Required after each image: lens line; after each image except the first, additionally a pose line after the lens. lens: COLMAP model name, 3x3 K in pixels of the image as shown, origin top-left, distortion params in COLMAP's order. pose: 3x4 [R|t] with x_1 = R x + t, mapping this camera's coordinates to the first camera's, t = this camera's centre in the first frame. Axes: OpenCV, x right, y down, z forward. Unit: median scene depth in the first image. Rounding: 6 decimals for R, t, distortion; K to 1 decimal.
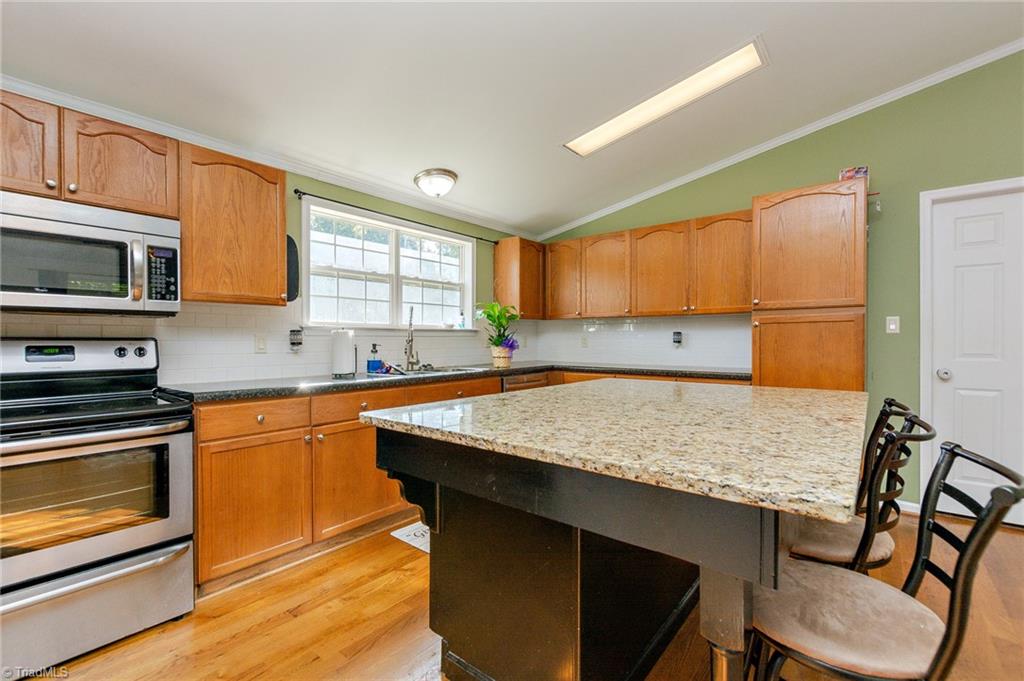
lens RADIAL K [[457.1, 0, 512.0], [0, 457.1, 340.5], [0, 0, 1]] dist [0.001799, 0.000290]
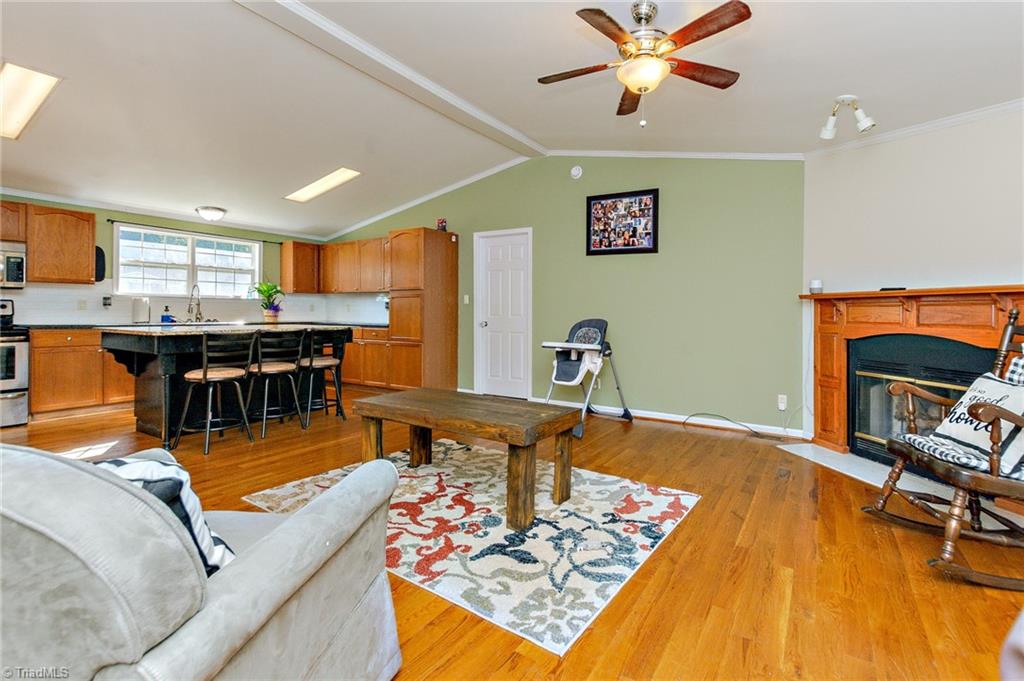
lens RADIAL K [[456.9, 0, 541.2], [0, 456.9, 309.7], [0, 0, 1]] dist [0.000832, -0.000295]
pose [[0.986592, 0.012748, 0.162707, 0.874383], [-0.011499, 0.999897, -0.008618, 0.021518], [-0.162800, 0.006631, 0.986637, -1.000685]]
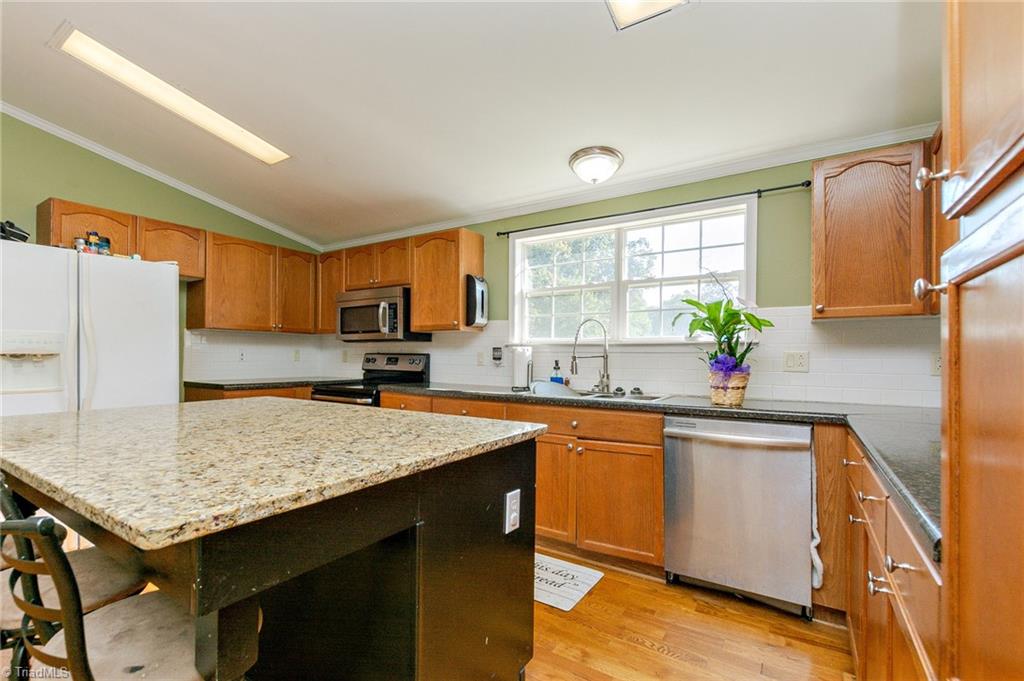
lens RADIAL K [[455.5, 0, 511.2], [0, 455.5, 357.0], [0, 0, 1]] dist [-0.000709, -0.000051]
pose [[0.113166, 0.000670, -0.993576, 0.699084], [-0.009009, 0.999959, -0.000352, 0.002443], [0.993535, 0.008991, 0.113167, 0.848267]]
